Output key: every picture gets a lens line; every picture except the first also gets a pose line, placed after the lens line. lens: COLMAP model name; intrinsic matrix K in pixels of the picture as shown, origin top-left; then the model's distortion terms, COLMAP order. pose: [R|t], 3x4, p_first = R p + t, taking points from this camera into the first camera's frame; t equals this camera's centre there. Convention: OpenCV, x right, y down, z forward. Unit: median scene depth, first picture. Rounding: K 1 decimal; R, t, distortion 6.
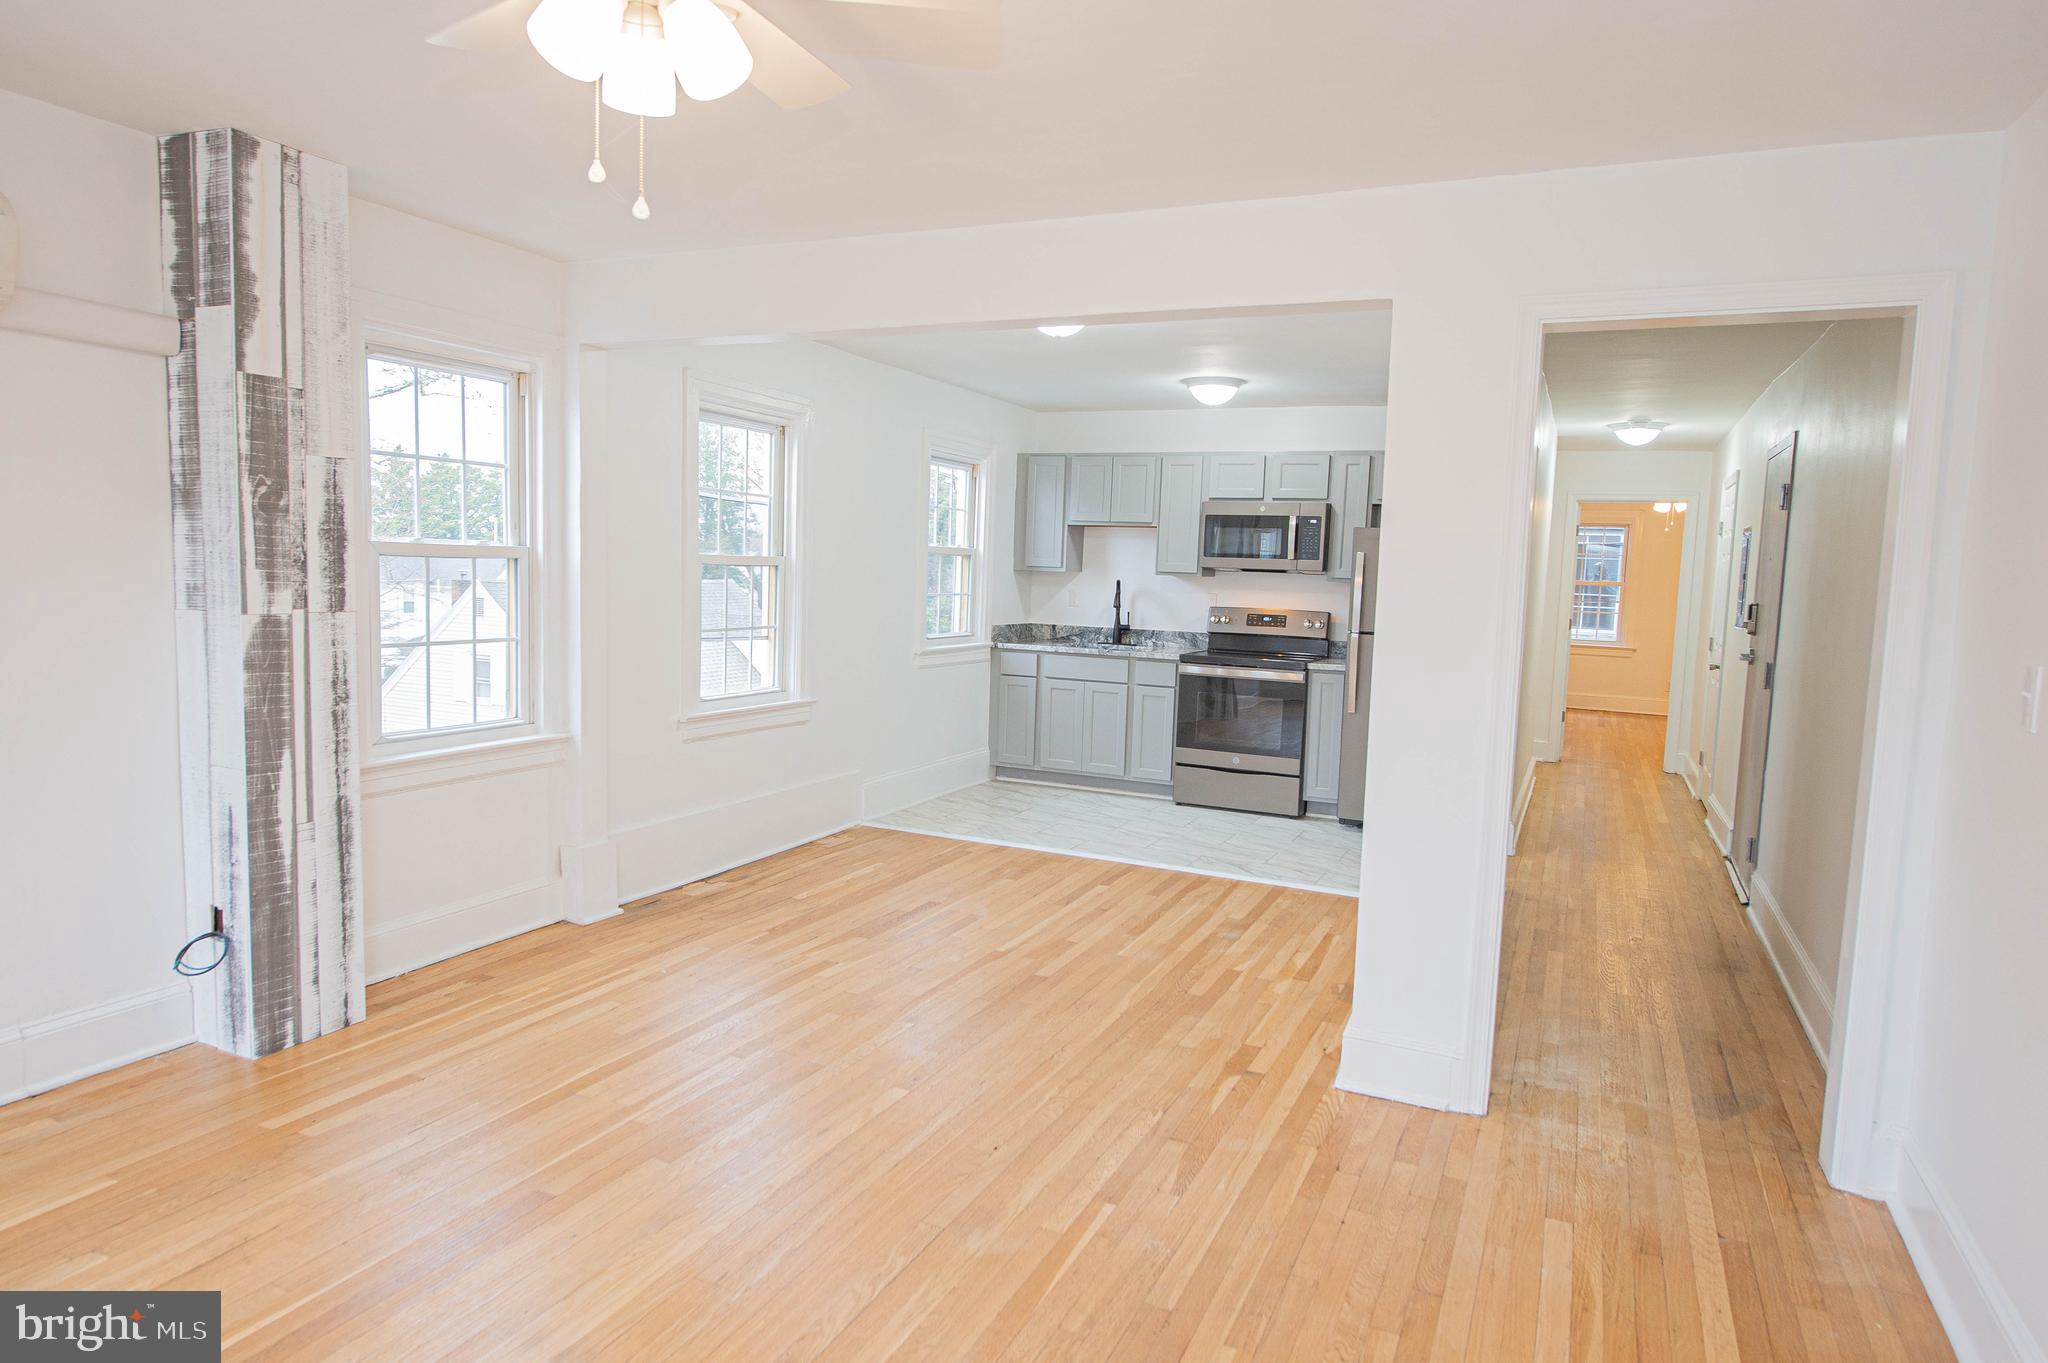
lens RADIAL K [[1223.0, 0, 1016.8], [0, 1223.0, 679.6], [0, 0, 1]] dist [-0.001160, -0.000211]
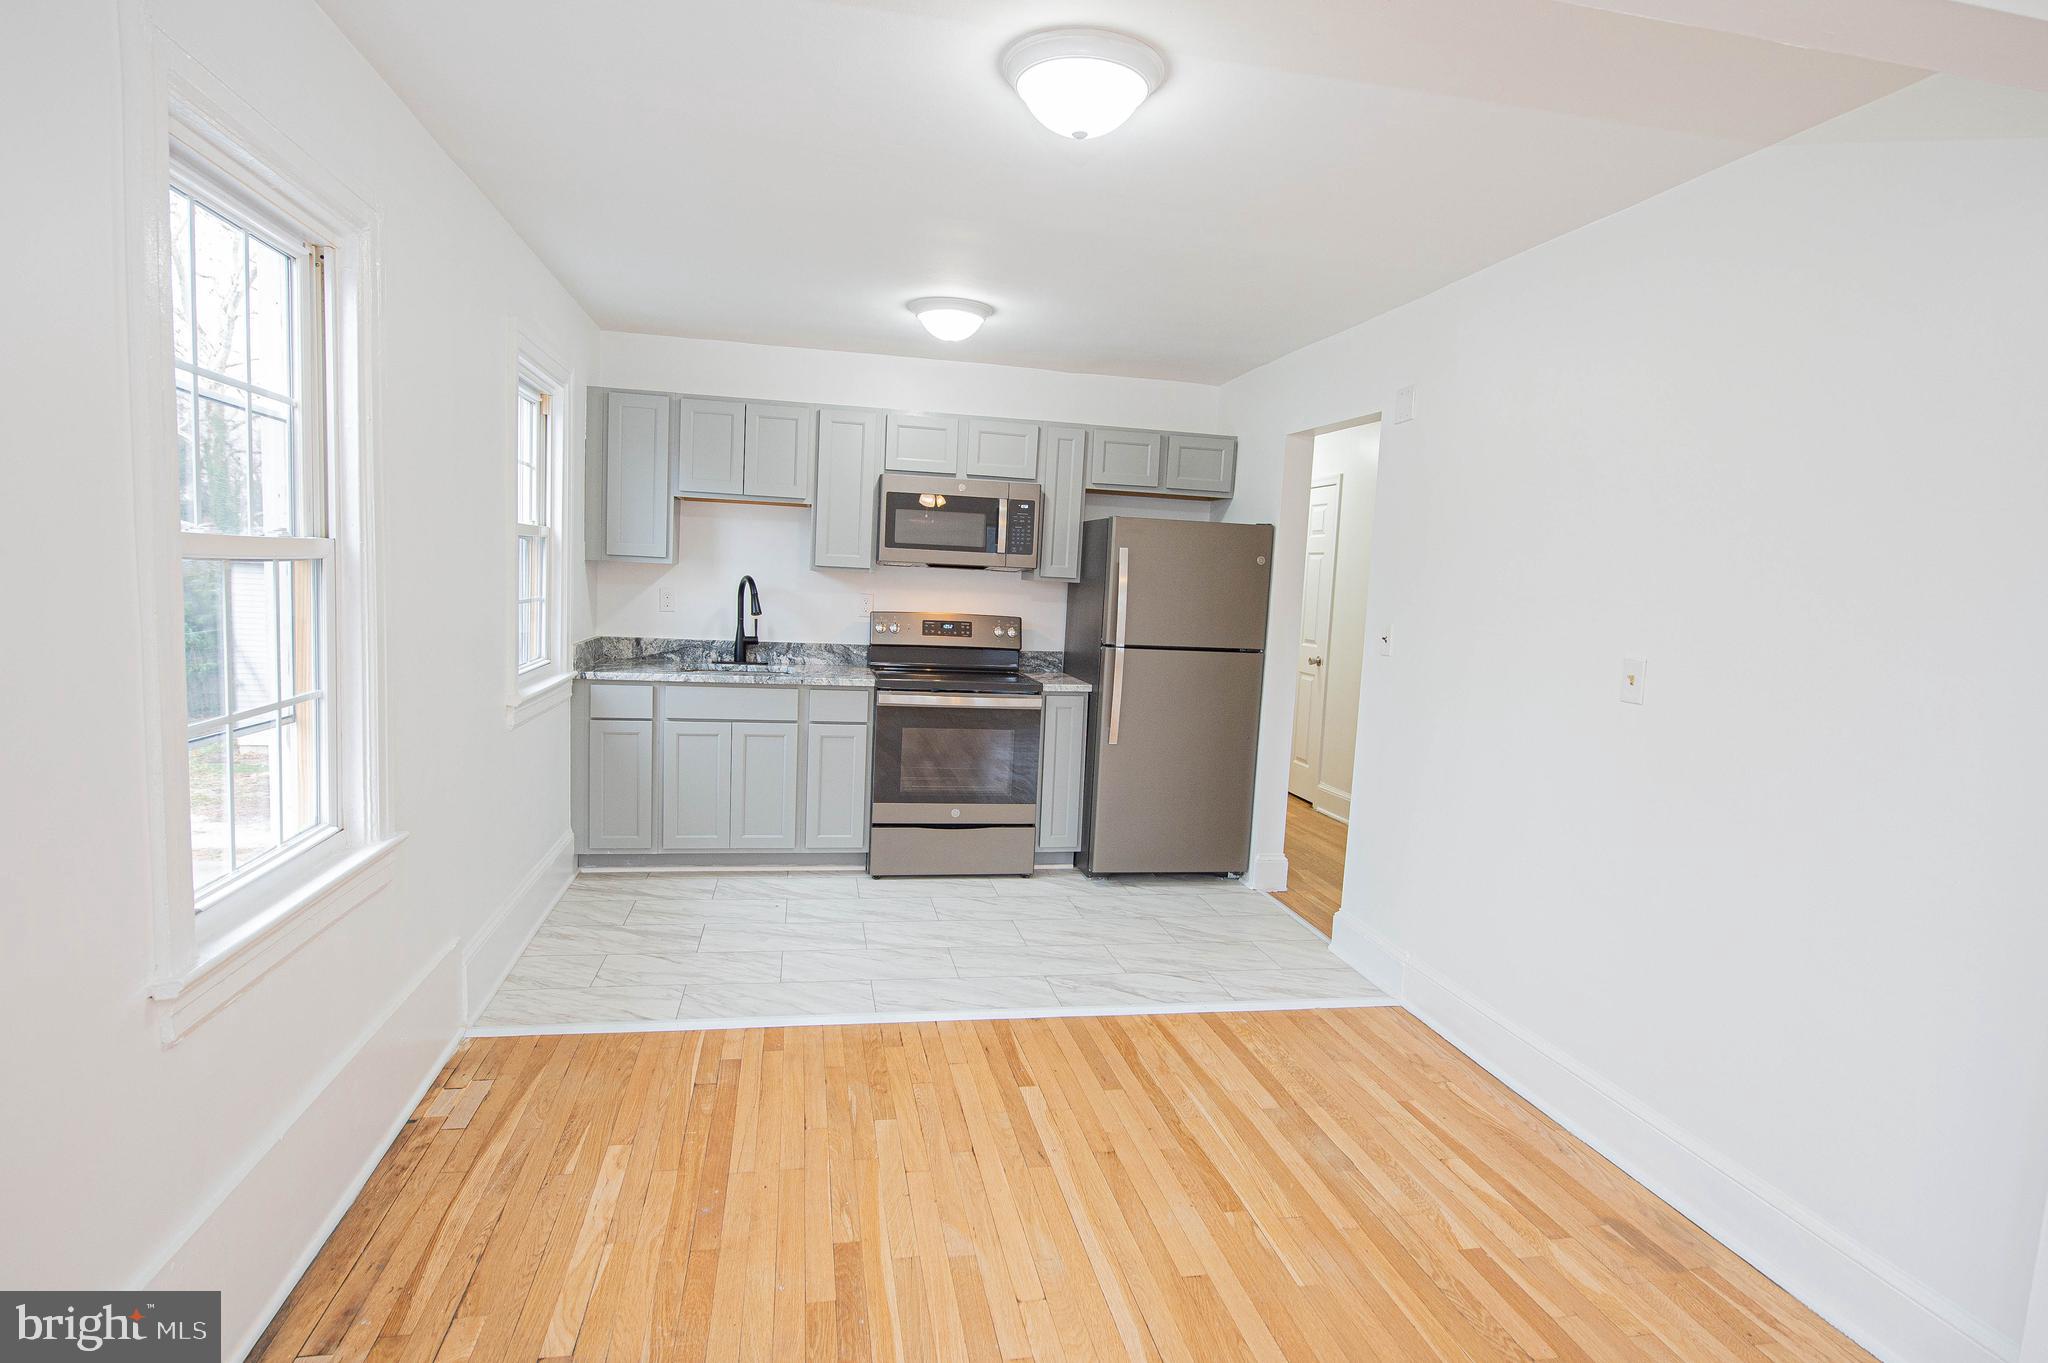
lens RADIAL K [[1062.1, 0, 1016.6], [0, 1062.1, 680.1], [0, 0, 1]] dist [-0.003927, -0.000589]
pose [[0.805396, -0.055961, 0.590089, -0.371664], [0.036593, 0.998329, 0.044733, -0.095390], [-0.591606, -0.014434, 0.806098, 0.893960]]
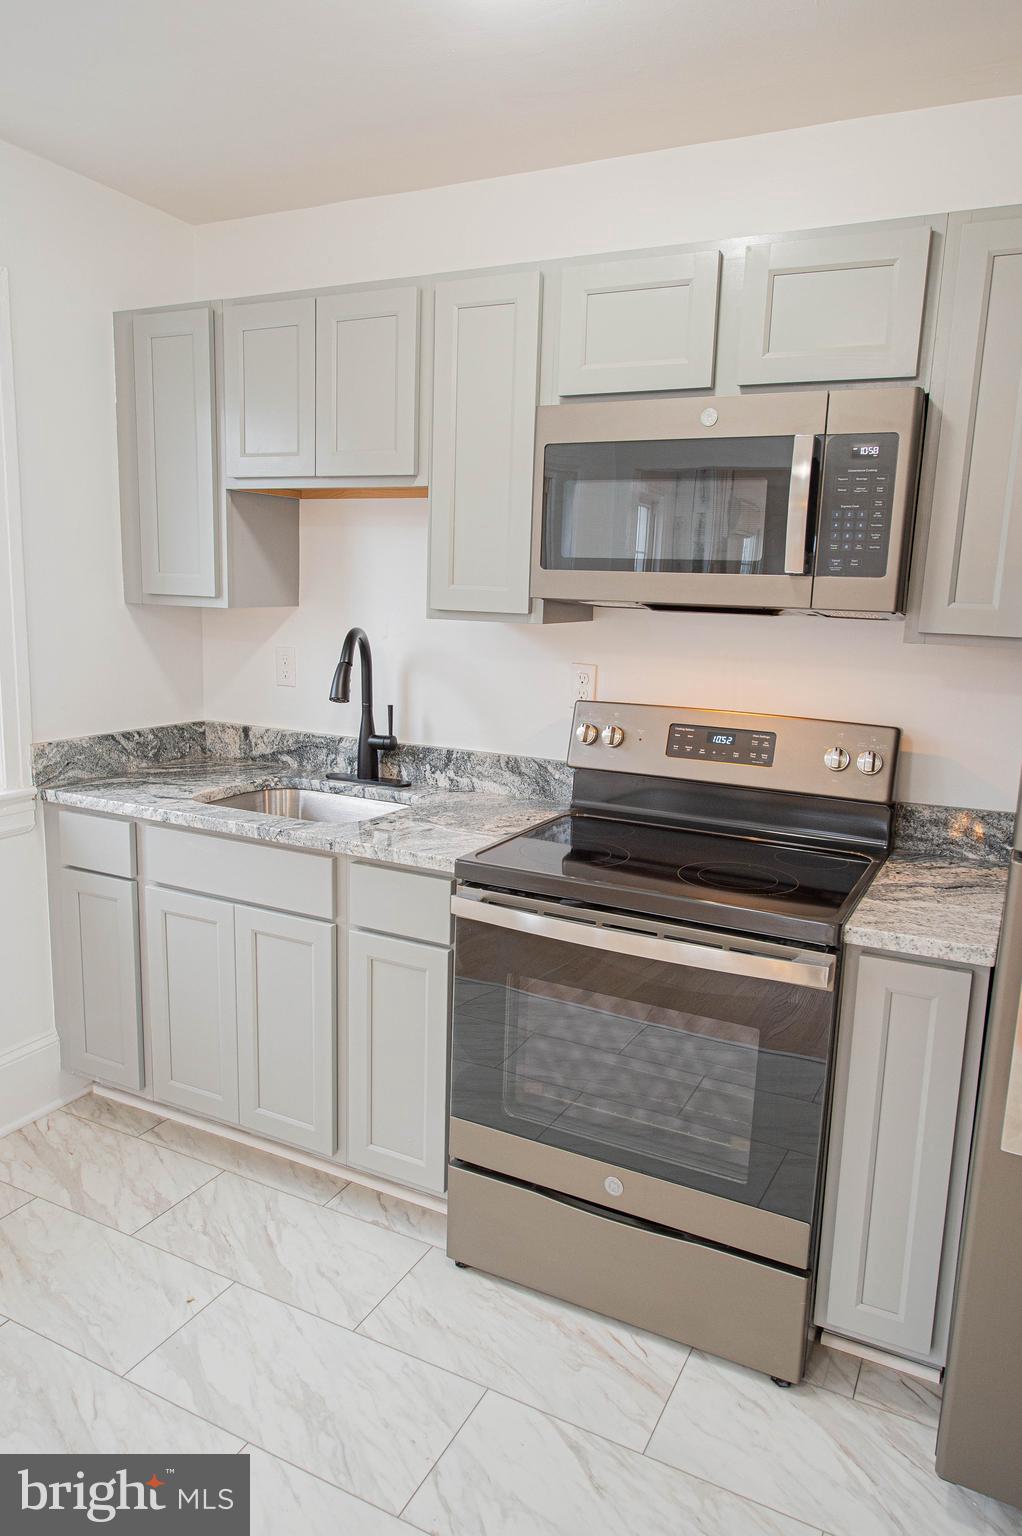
lens RADIAL K [[1035.1, 0, 509.2], [0, 1035.1, 771.6], [0, 0, 1]] dist [-0.001125, 0.000375]
pose [[0.999564, 0.001863, -0.029475, 0.325377], [0.000699, 0.996235, 0.086685, -0.145423], [0.029525, -0.086668, 0.995800, 1.491188]]
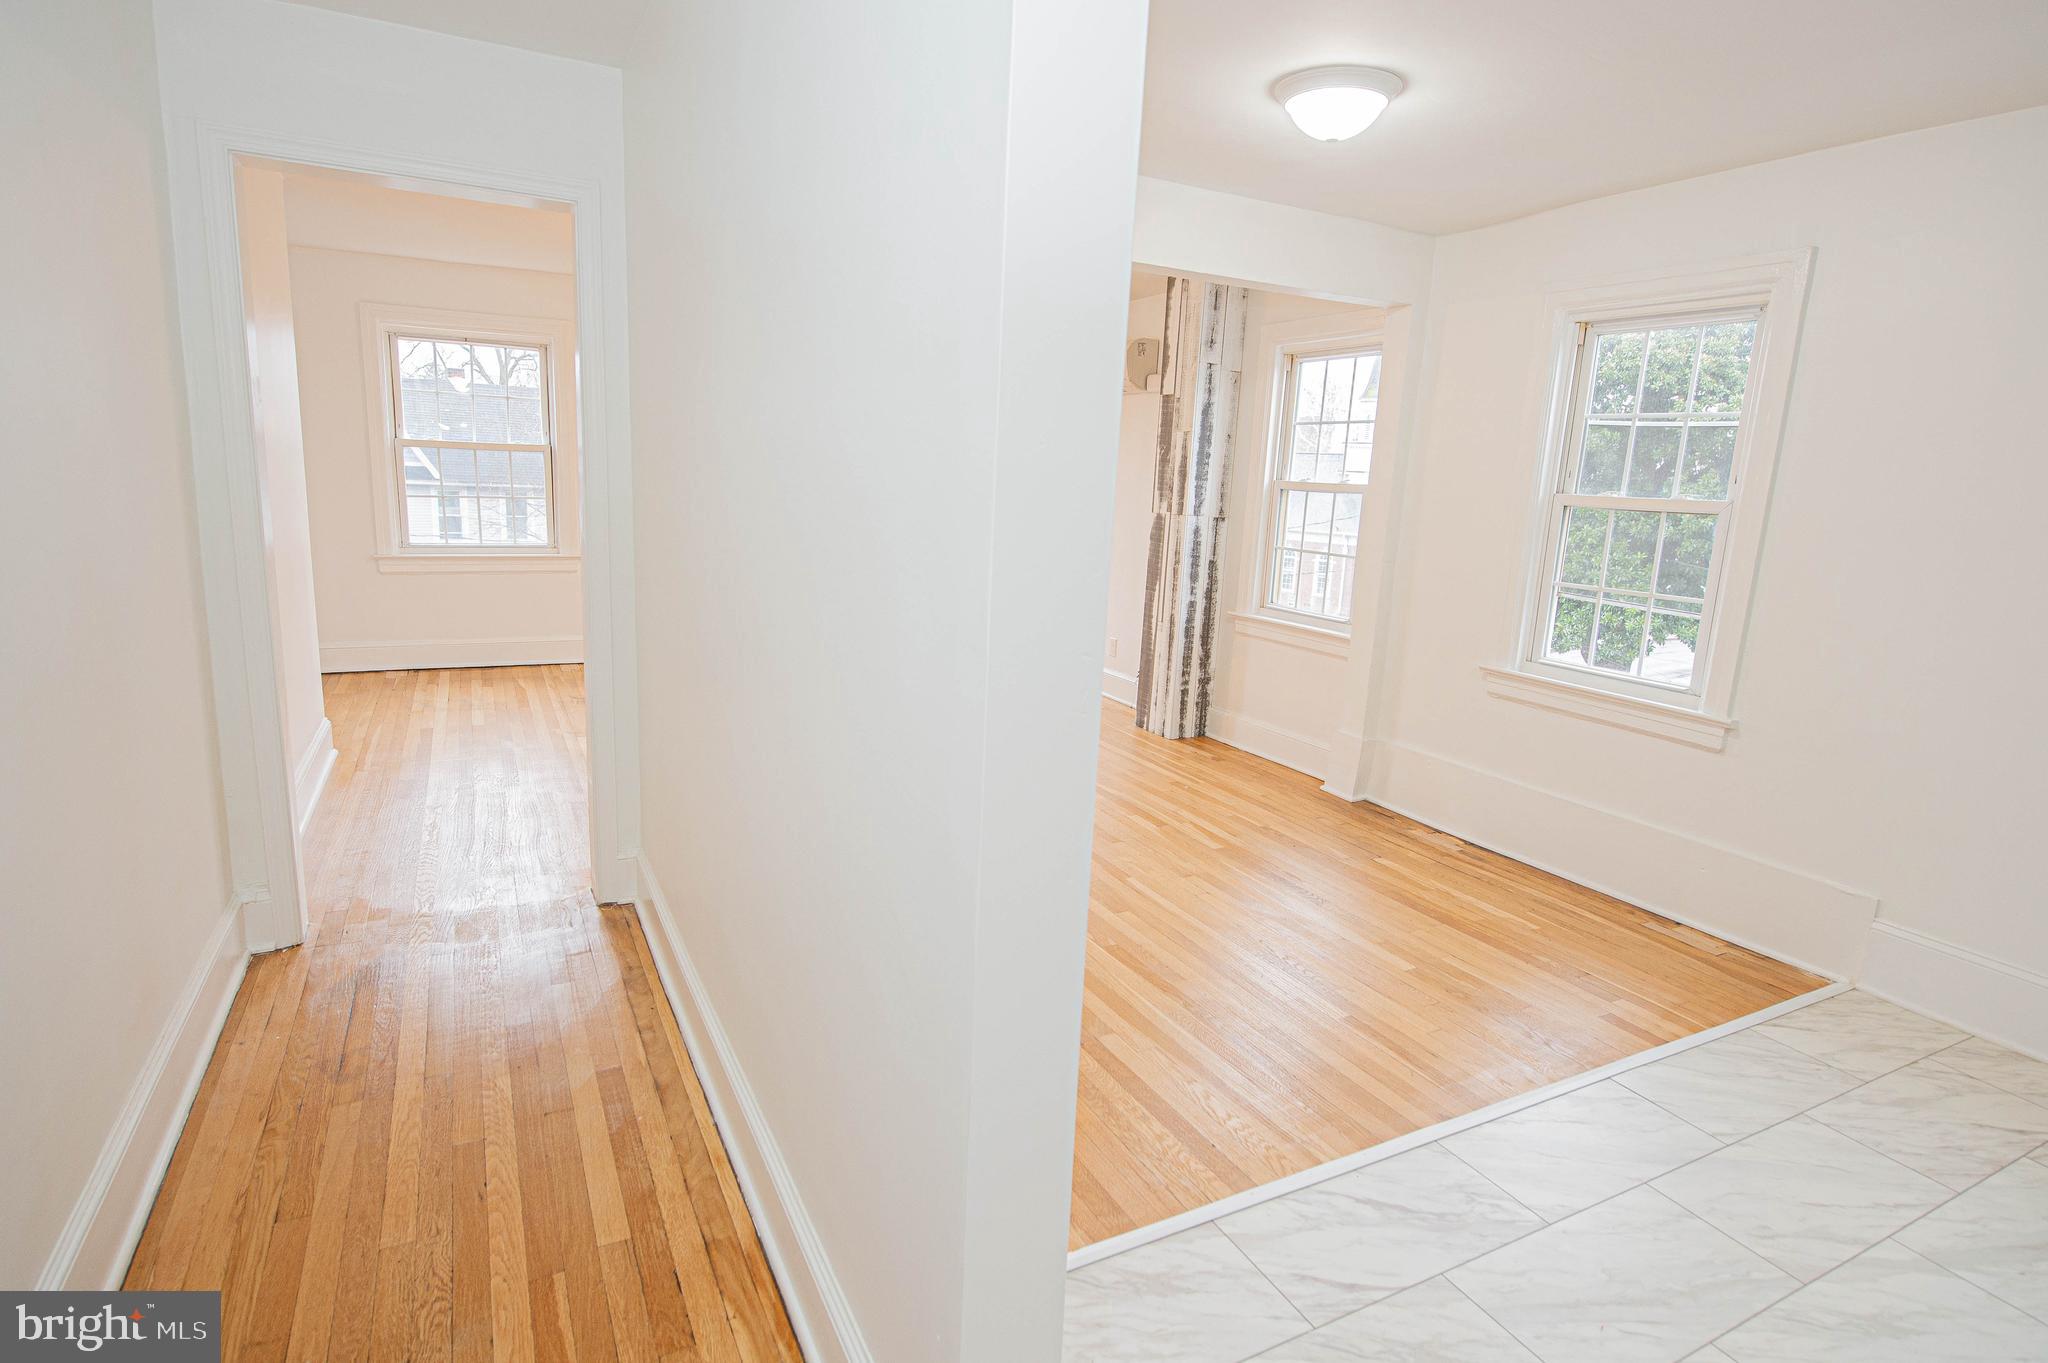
lens RADIAL K [[1046.1, 0, 1018.5], [0, 1046.1, 678.6], [0, 0, 1]] dist [-0.008162, -0.002017]
pose [[-0.604650, 0.090639, -0.791317, 0.872946], [-0.143185, 0.964949, 0.219936, -0.128511], [0.783516, 0.246289, -0.570478, 1.757149]]
